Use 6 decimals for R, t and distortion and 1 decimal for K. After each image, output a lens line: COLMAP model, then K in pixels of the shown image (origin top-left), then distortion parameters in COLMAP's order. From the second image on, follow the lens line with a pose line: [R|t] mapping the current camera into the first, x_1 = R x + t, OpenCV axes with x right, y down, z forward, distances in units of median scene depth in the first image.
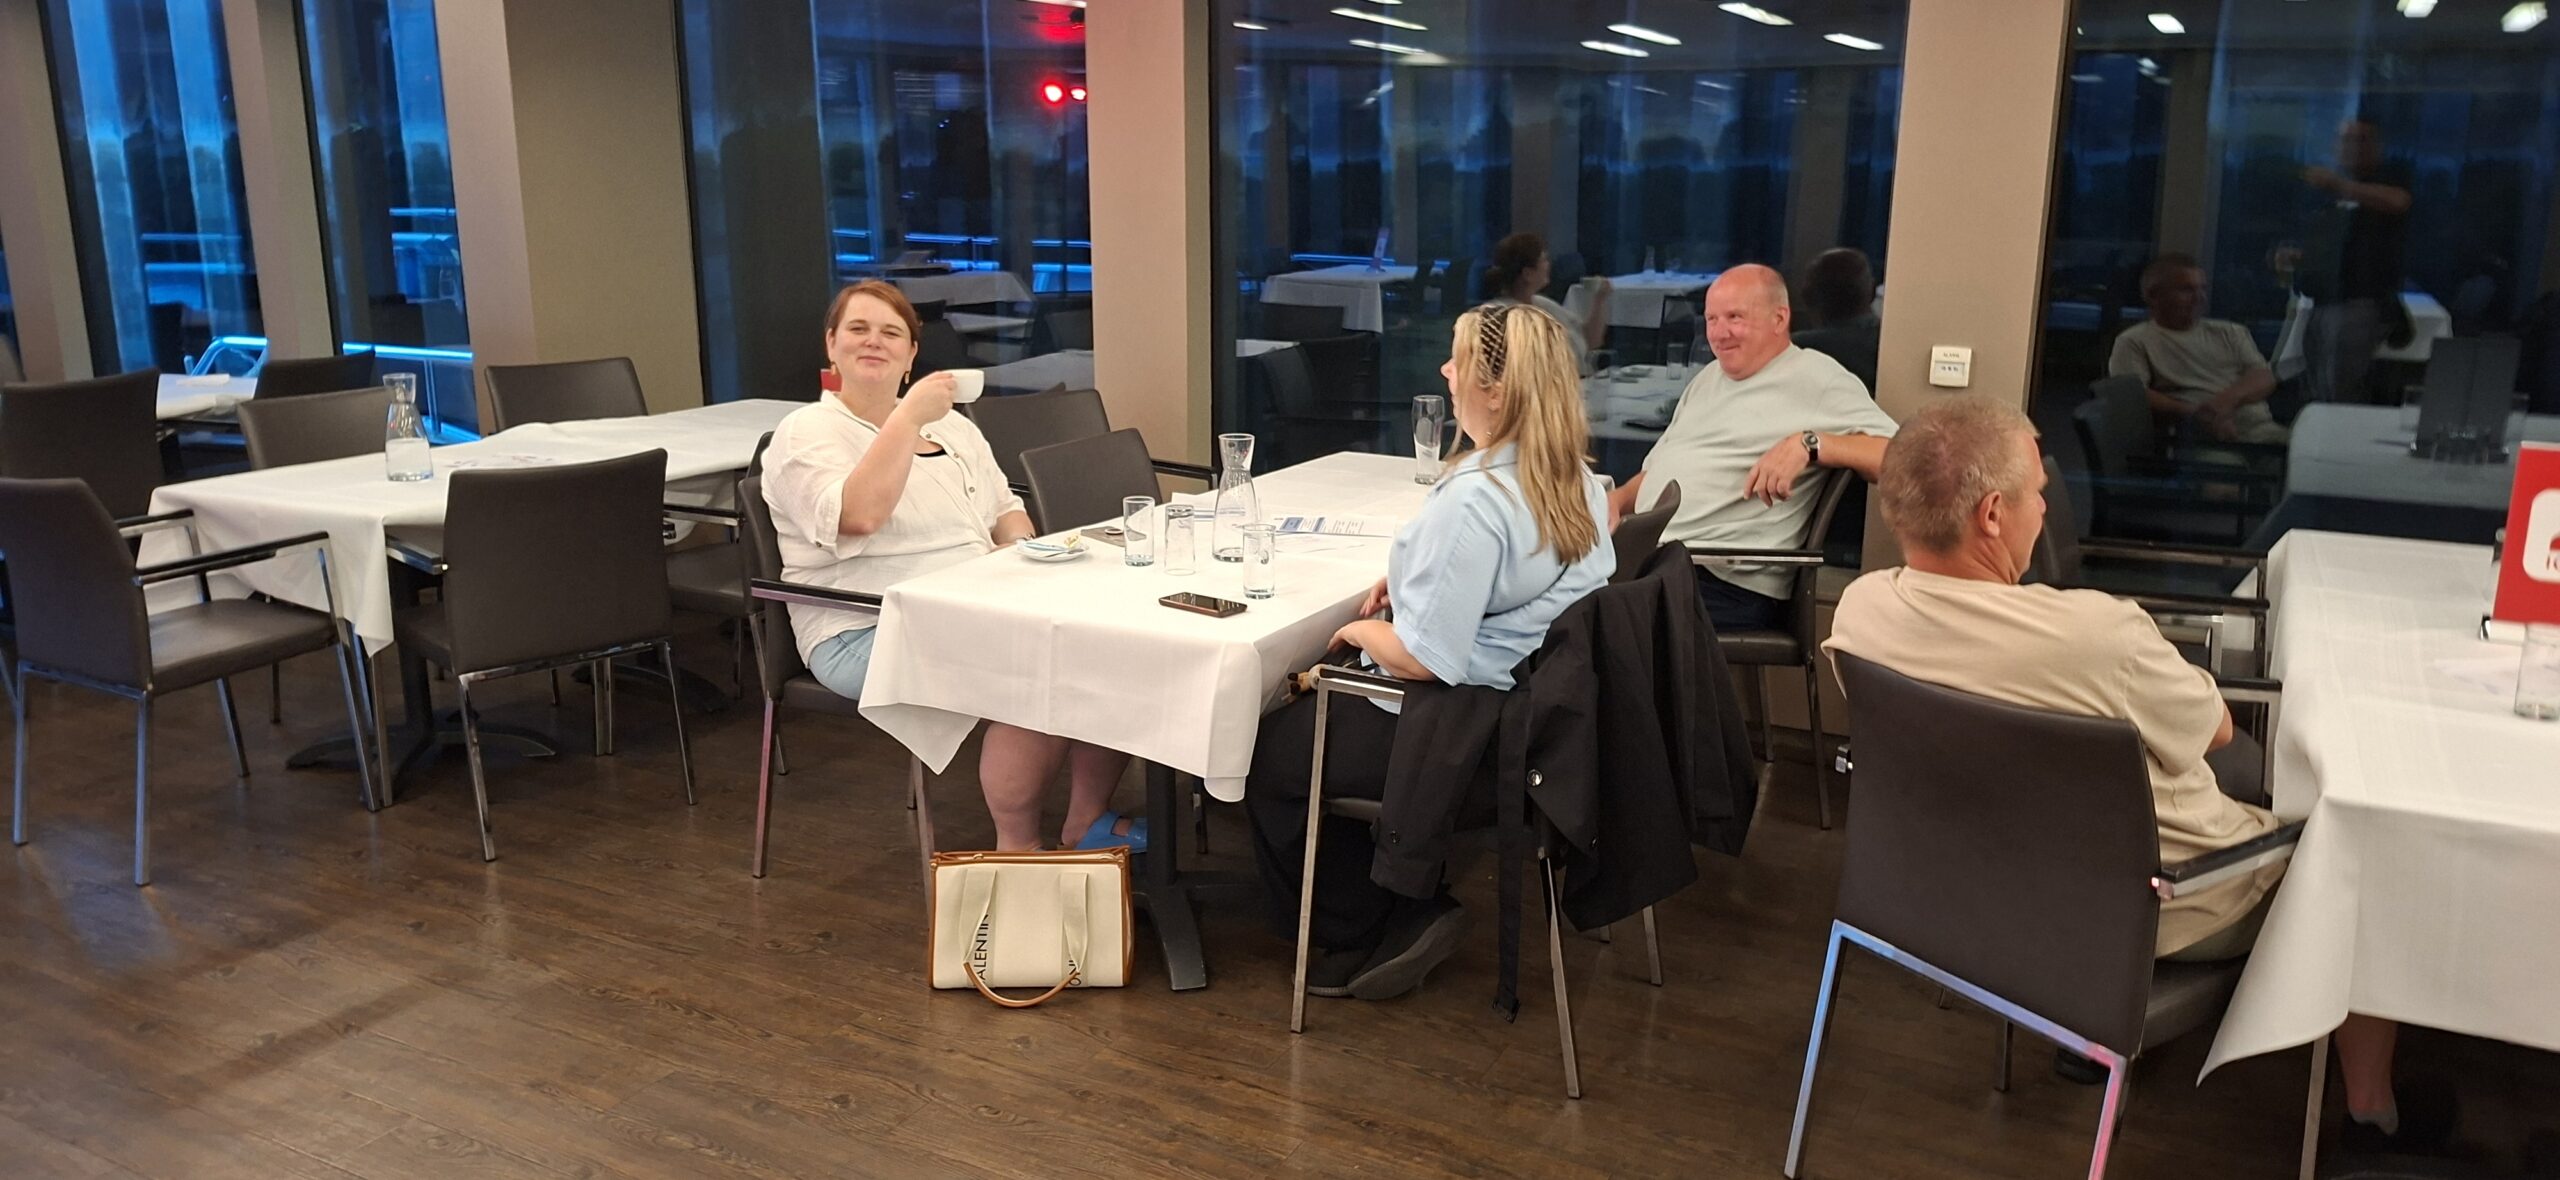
lens RADIAL K [[1765.8, 0, 1287.1], [0, 1765.8, 560.6], [0, 0, 1]] dist [0.083278, -0.105644]
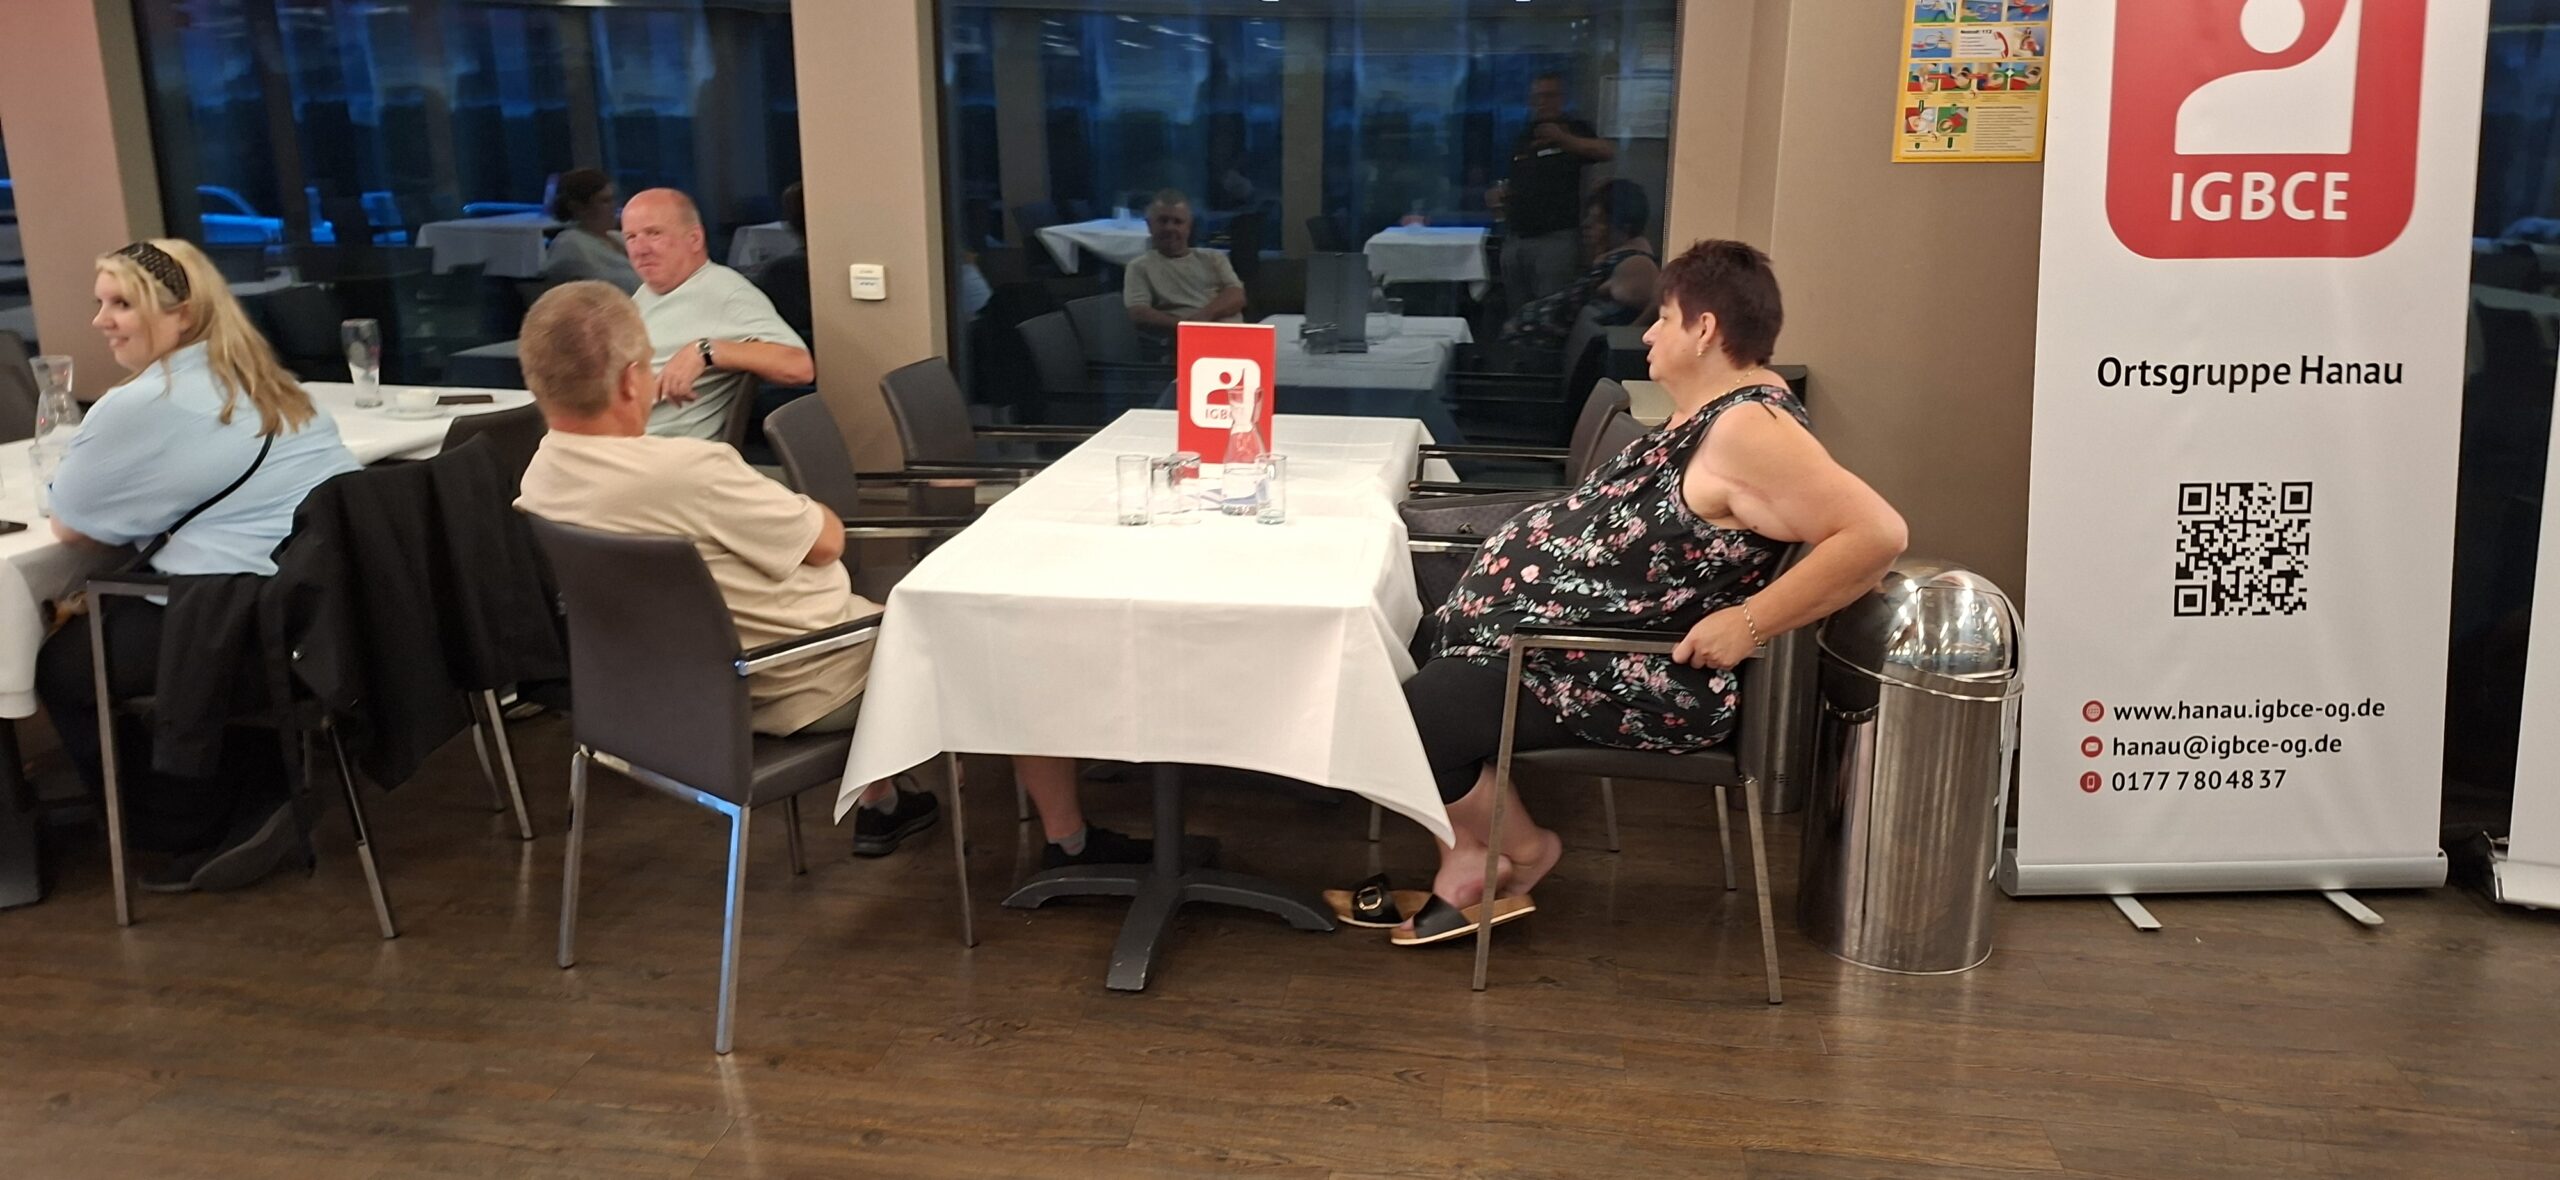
lens RADIAL K [[1765.8, 0, 1290.3], [0, 1765.8, 614.0], [0, 0, 1]] dist [0.083278, -0.105644]
pose [[0.933028, -0.089722, 0.348437, 0.282263], [0.071176, 0.995298, 0.065697, 0.061370], [-0.352693, -0.036496, 0.935027, -0.206905]]
